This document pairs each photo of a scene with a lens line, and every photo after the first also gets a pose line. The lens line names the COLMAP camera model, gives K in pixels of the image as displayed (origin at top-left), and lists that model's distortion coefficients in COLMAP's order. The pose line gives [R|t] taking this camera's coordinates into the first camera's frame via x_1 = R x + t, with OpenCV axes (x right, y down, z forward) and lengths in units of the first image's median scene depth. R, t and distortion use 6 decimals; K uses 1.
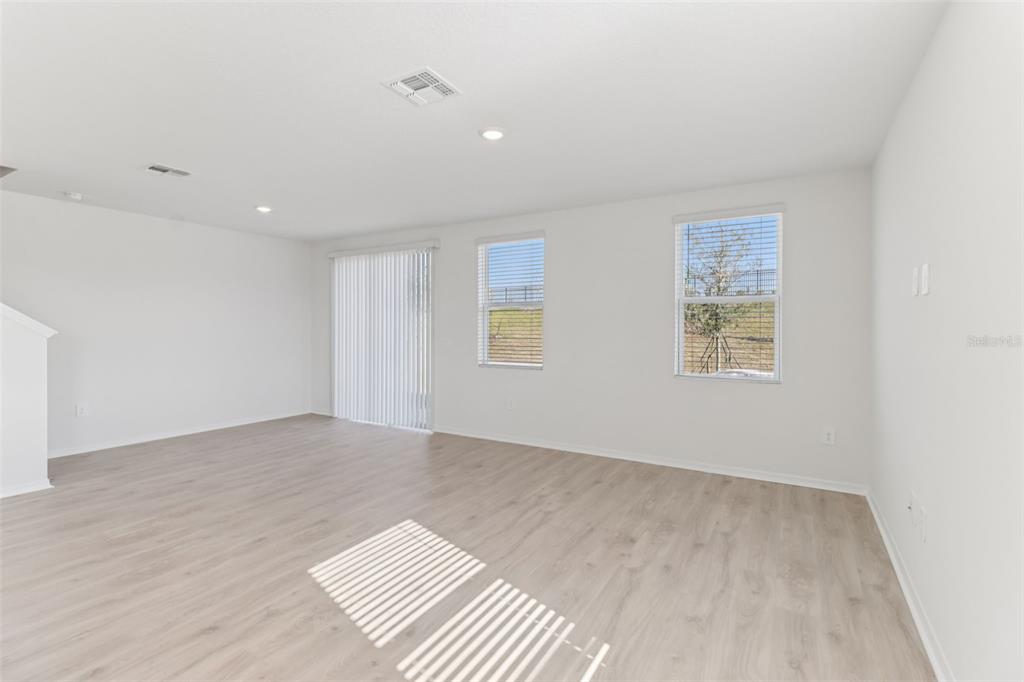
lens RADIAL K [[464.0, 0, 513.8], [0, 464.0, 327.8], [0, 0, 1]] dist [0.004613, -0.010008]
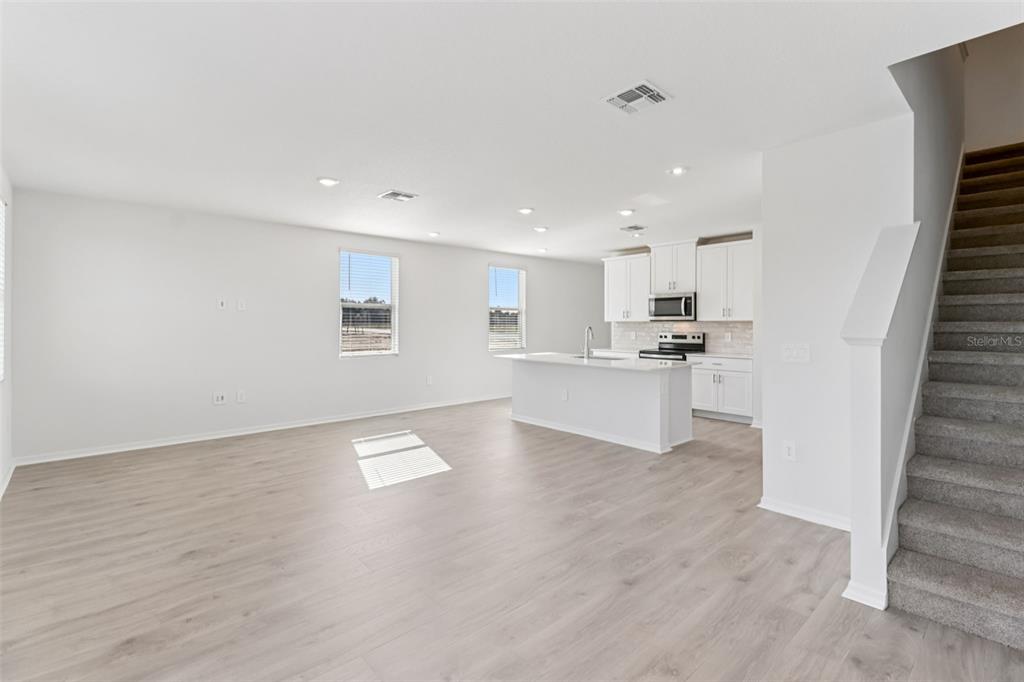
lens RADIAL K [[464.0, 0, 513.8], [0, 464.0, 327.8], [0, 0, 1]] dist [0.004613, -0.010008]
pose [[-0.954881, -0.002937, 0.296973, -0.769951], [0.001026, 0.999913, 0.013186, -0.005670], [-0.296986, 0.012896, -0.954795, 1.690584]]
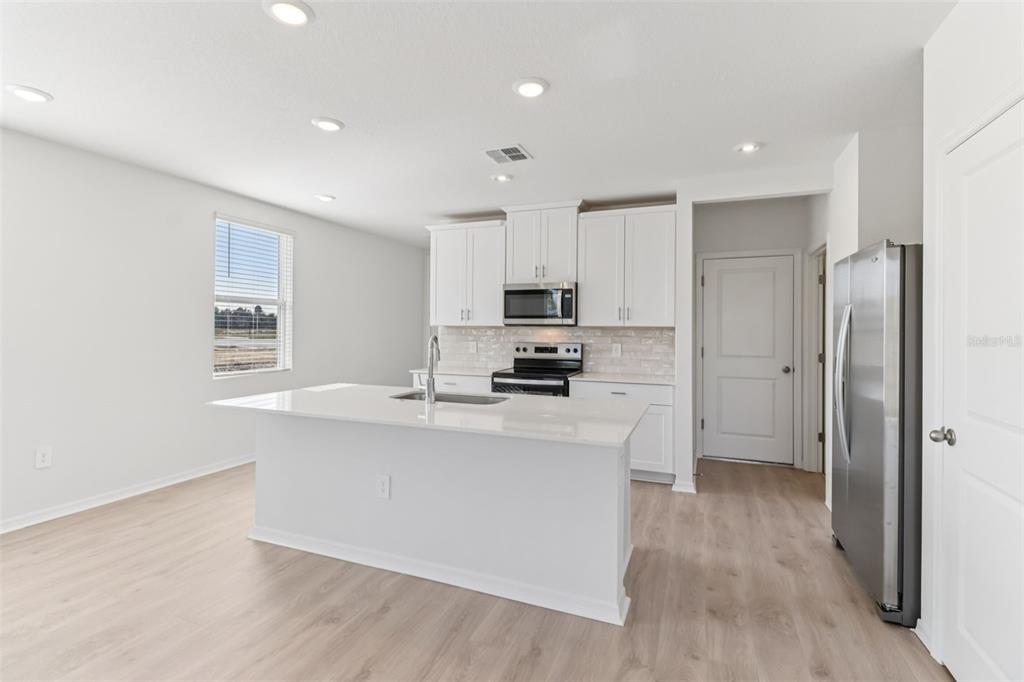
lens RADIAL K [[464.0, 0, 513.8], [0, 464.0, 327.8], [0, 0, 1]] dist [0.004613, -0.010008]
pose [[-0.986556, -0.008354, -0.163212, -0.557950], [-0.008739, 0.999960, 0.001641, -0.003826], [0.163191, 0.003045, -0.986590, 0.910440]]
